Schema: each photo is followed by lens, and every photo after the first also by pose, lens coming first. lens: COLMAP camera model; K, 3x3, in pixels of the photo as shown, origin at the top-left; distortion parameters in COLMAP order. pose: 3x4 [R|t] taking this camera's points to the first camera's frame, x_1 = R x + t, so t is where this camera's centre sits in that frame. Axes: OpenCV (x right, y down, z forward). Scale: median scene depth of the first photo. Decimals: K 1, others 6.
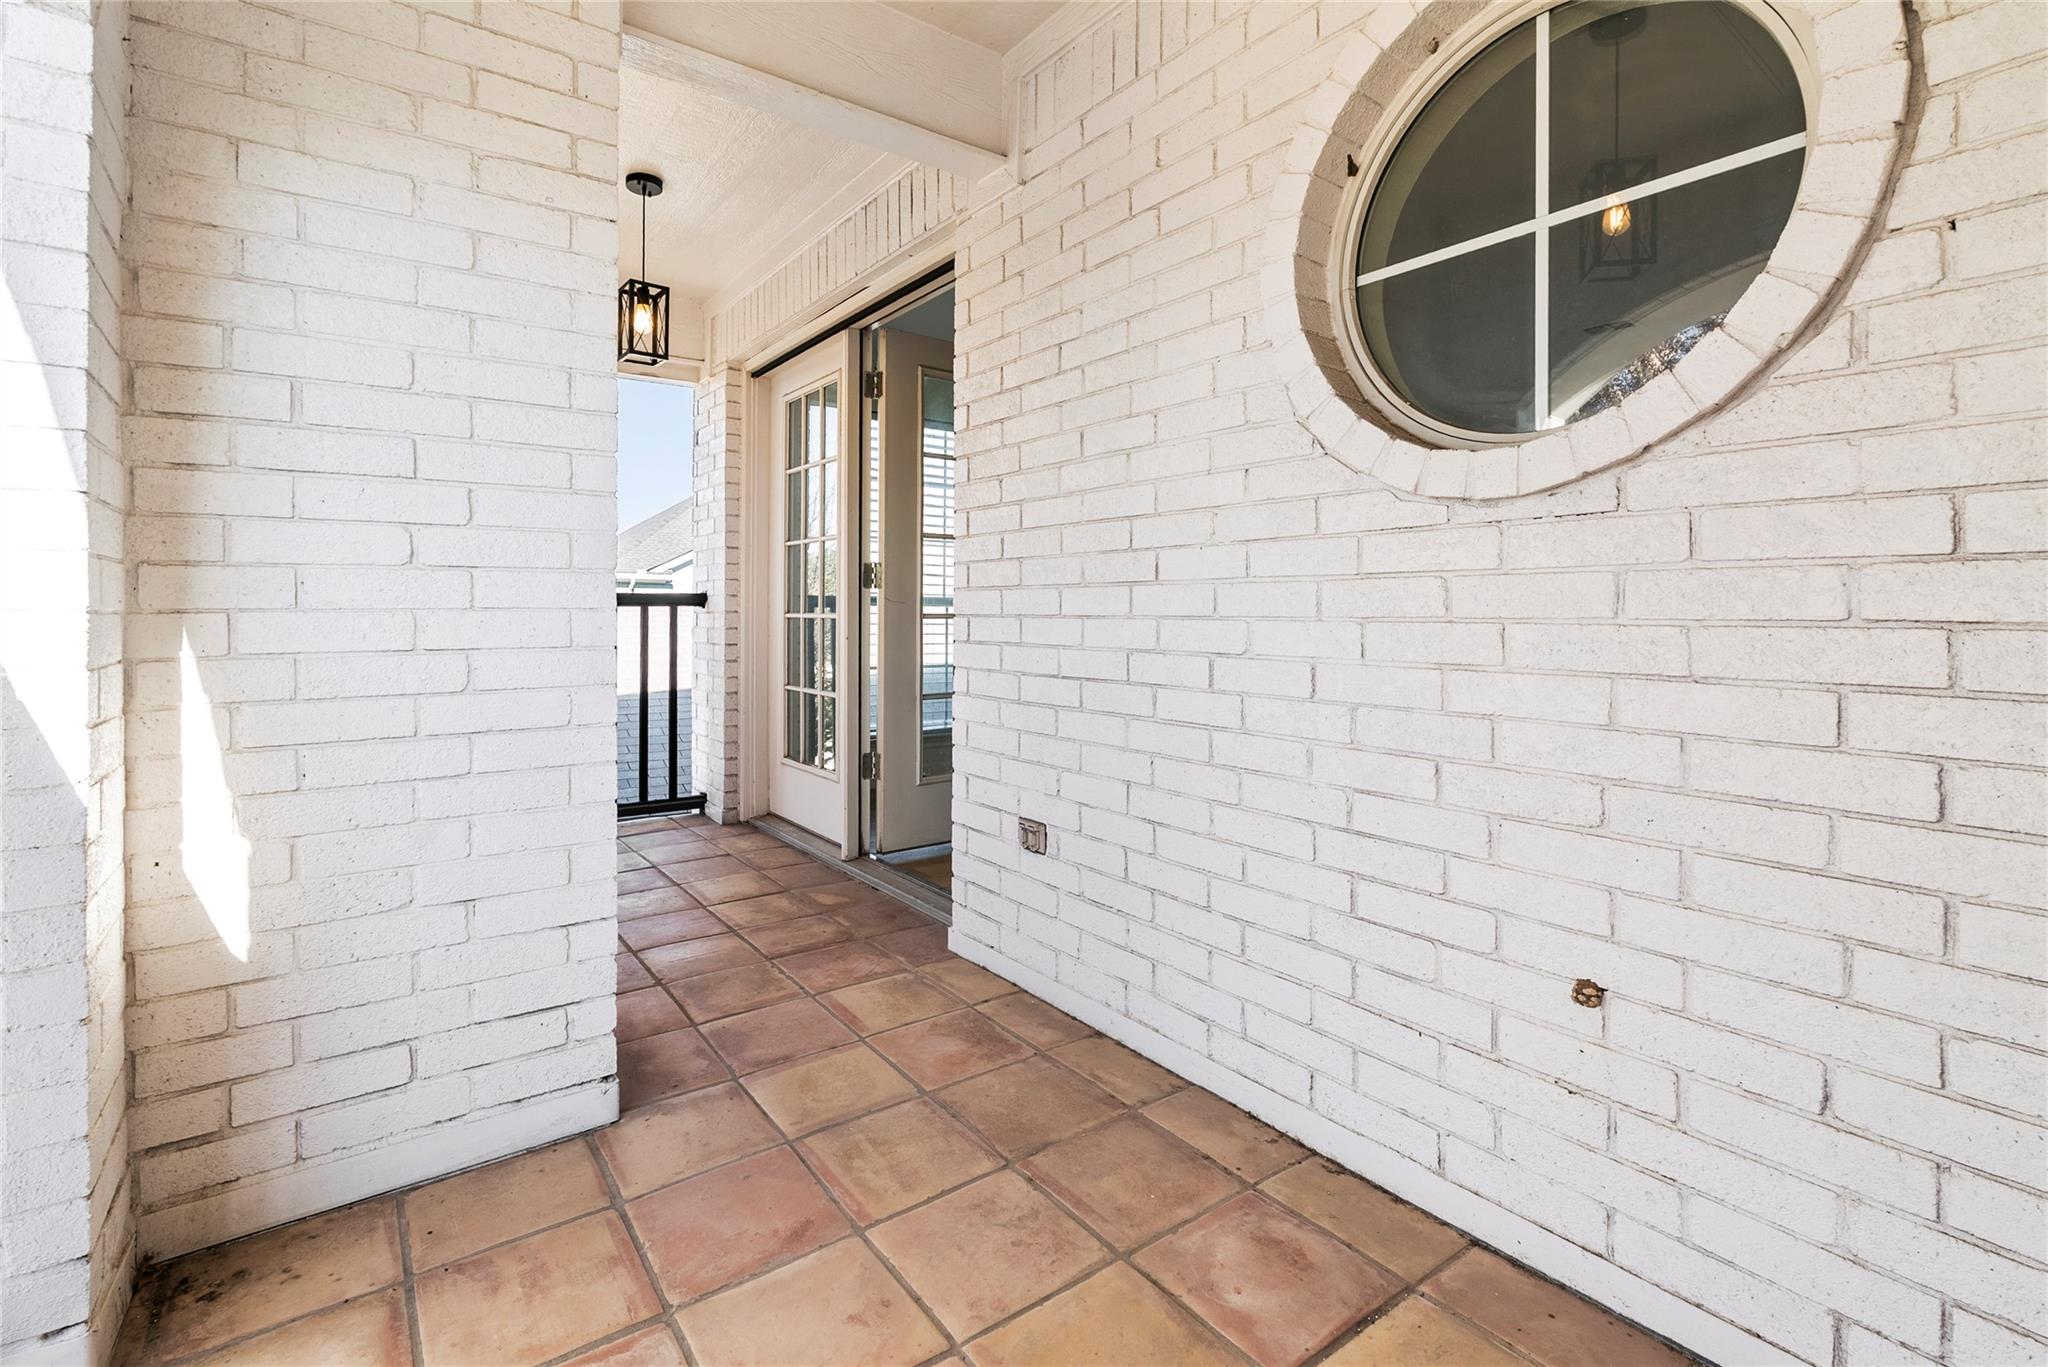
lens RADIAL K [[919.6, 0, 1004.3], [0, 919.6, 614.1], [0, 0, 1]] dist [0.000015, -0.000064]
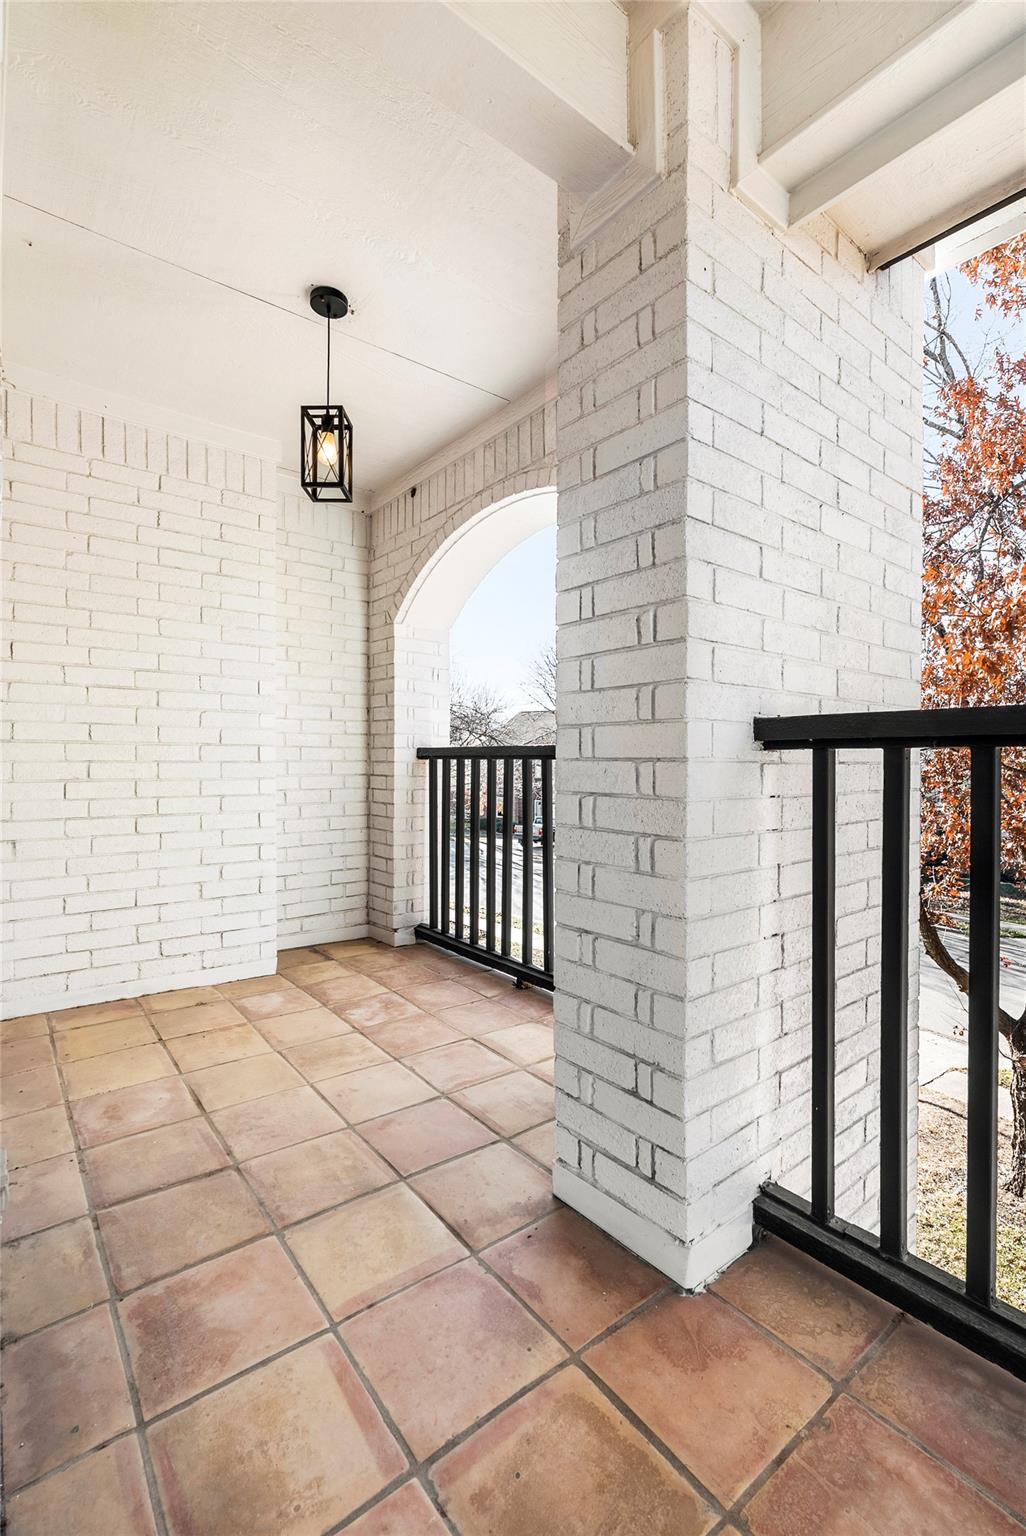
lens RADIAL K [[689.7, 0, 514.2], [0, 689.7, 766.2], [0, 0, 1]] dist [0.000015, -0.000064]
pose [[-0.998957, -0.008057, -0.044944, -0.321115], [-0.008457, 0.999926, 0.008732, -0.002847], [0.044870, 0.009103, -0.998951, 1.842041]]
